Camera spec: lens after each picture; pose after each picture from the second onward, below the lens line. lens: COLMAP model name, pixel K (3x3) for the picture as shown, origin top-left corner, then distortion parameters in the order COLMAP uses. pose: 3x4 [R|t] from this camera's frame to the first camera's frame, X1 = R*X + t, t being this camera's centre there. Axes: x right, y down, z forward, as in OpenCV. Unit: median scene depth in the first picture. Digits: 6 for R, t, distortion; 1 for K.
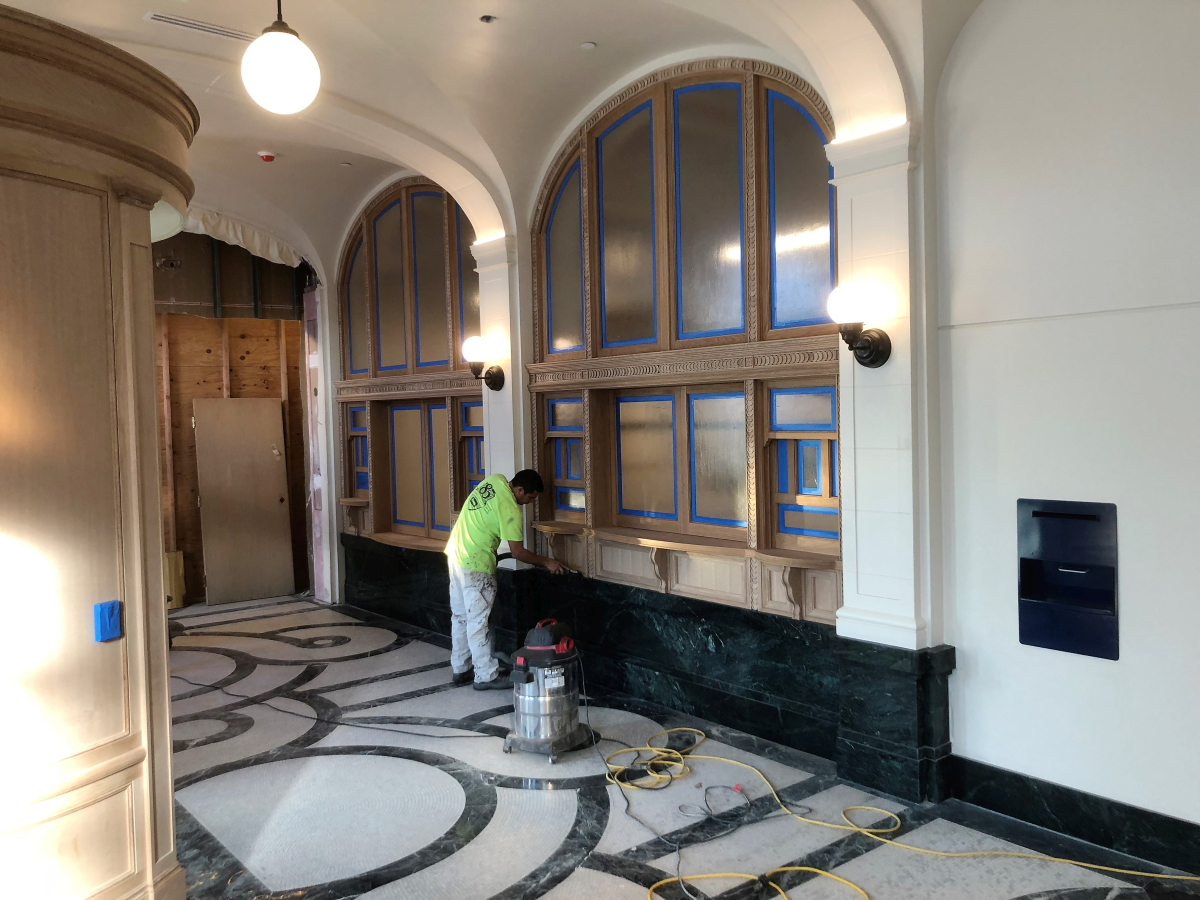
lens RADIAL K [[982.0, 0, 591.6], [0, 982.0, 458.2], [0, 0, 1]] dist [0.011165, -0.027097]
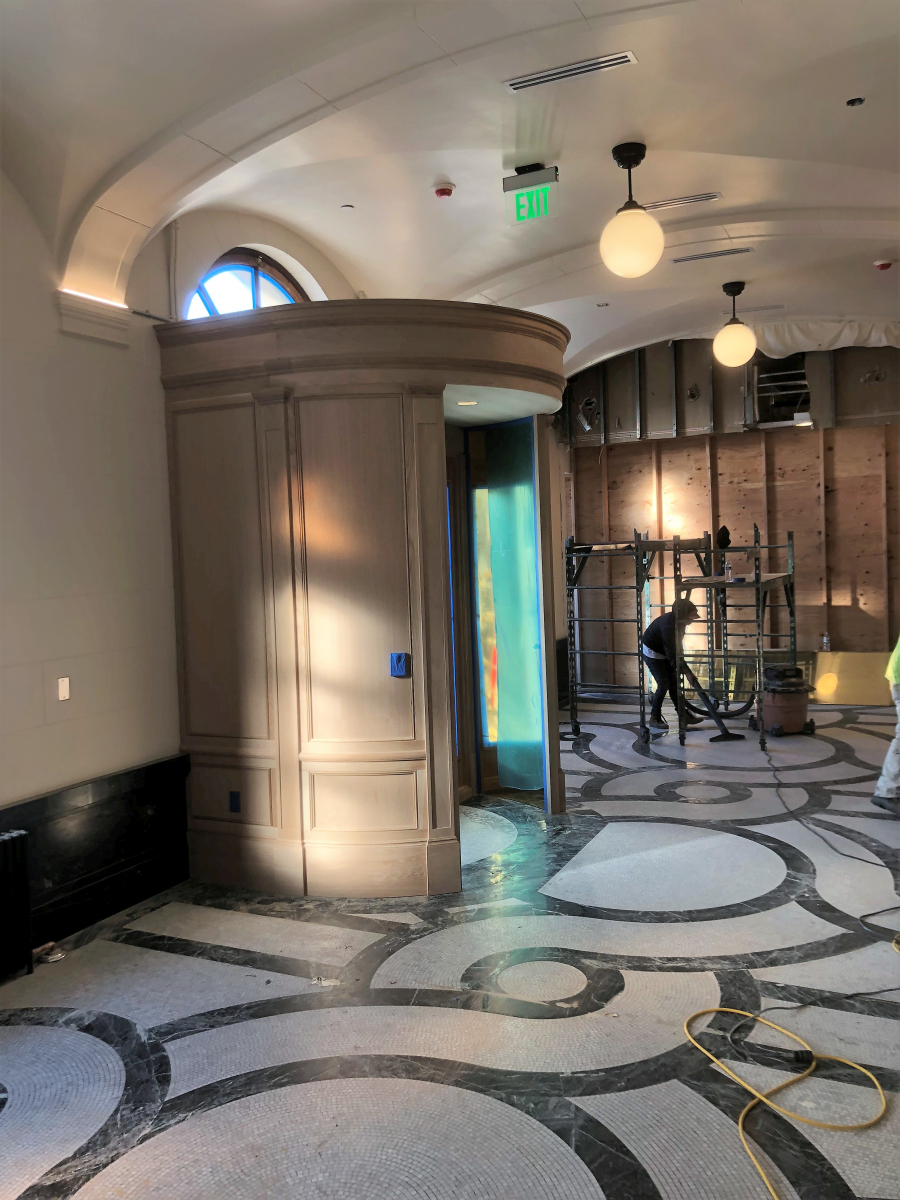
lens RADIAL K [[982.0, 0, 437.4], [0, 982.0, 591.7], [0, 0, 1]] dist [0.011165, -0.027097]
pose [[0.416776, 0.049015, -0.907687, 0.727872], [-0.017974, 0.998794, 0.045682, -0.019271], [0.908831, -0.002725, 0.417155, 0.294818]]
